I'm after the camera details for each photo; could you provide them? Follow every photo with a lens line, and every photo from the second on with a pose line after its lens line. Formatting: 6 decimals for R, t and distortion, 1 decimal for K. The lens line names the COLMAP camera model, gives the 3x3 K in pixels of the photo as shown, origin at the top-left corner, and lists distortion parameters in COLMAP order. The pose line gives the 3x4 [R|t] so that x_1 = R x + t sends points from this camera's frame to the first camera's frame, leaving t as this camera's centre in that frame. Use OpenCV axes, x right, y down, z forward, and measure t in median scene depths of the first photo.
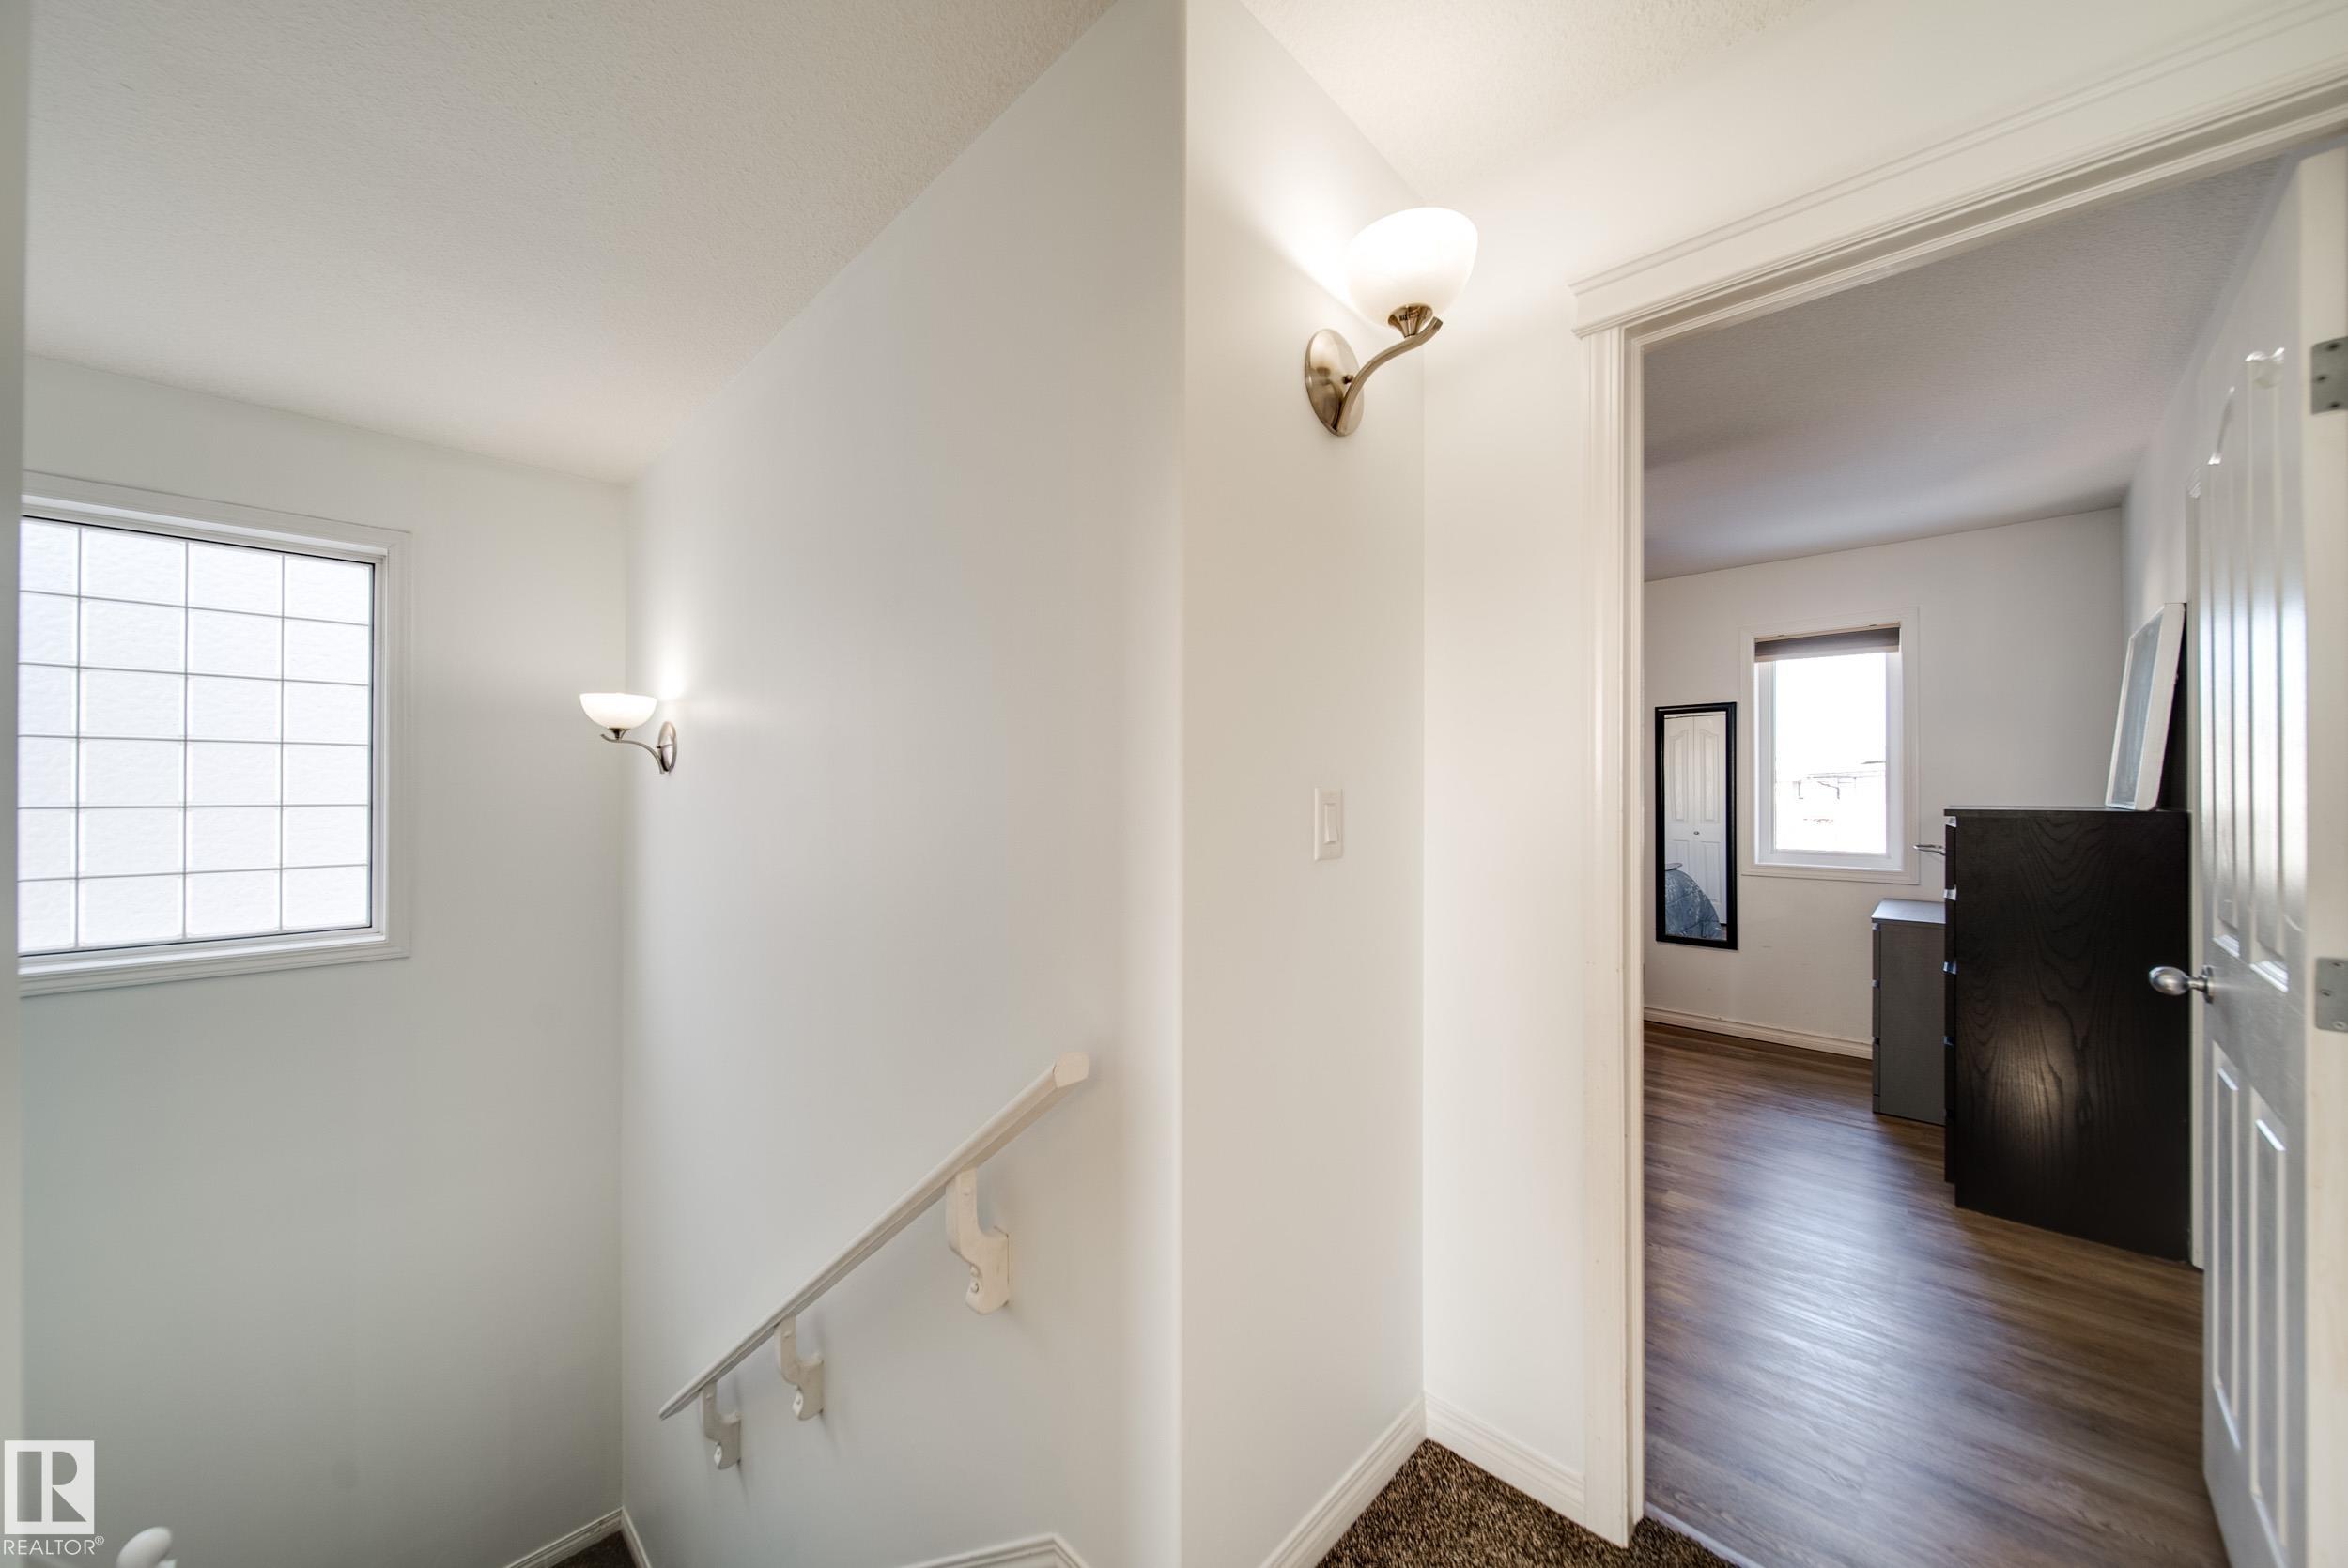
lens RADIAL K [[812.9, 0, 1174.0], [0, 812.9, 784.0], [0, 0, 1]] dist [-0.007709, -0.000183]
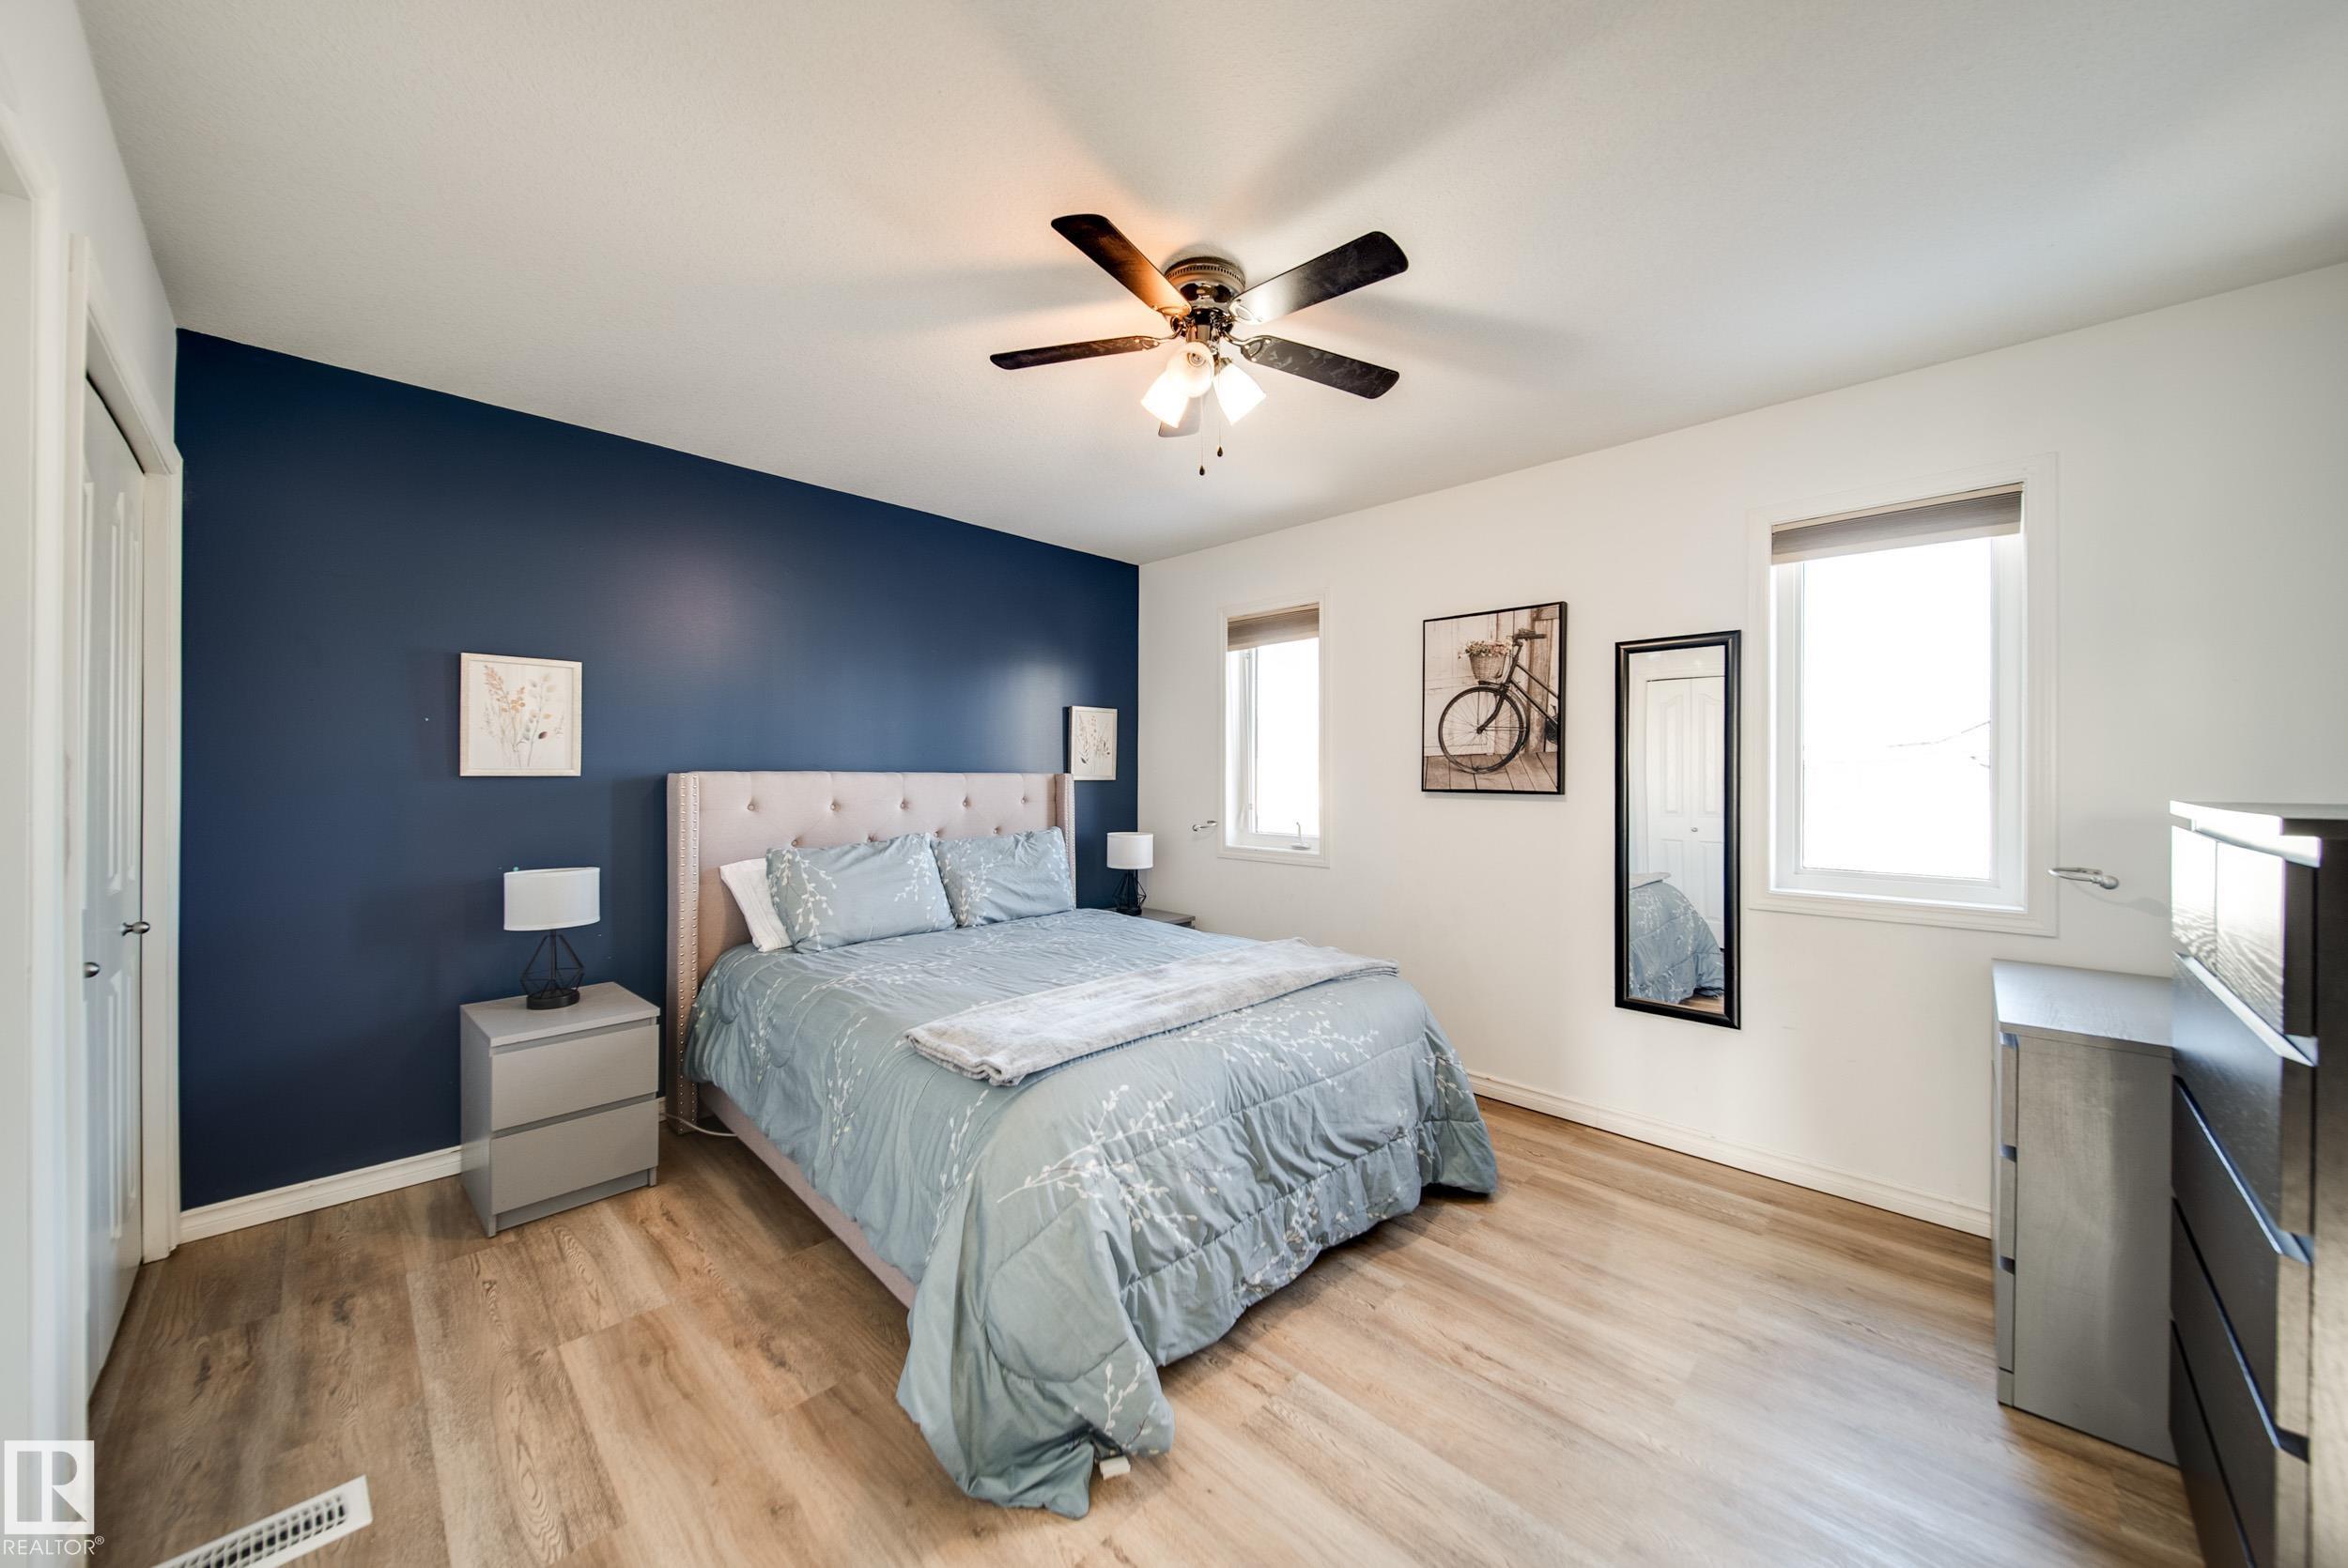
lens RADIAL K [[832.5, 0, 1175.8], [0, 832.5, 769.6], [0, 0, 1]] dist [-0.006303, -0.000007]
pose [[0.999996, 0.002751, 0.000498, 0.271803], [-0.002752, 0.999994, 0.002095, 0.006346], [-0.000492, -0.002096, 0.999998, 0.378356]]
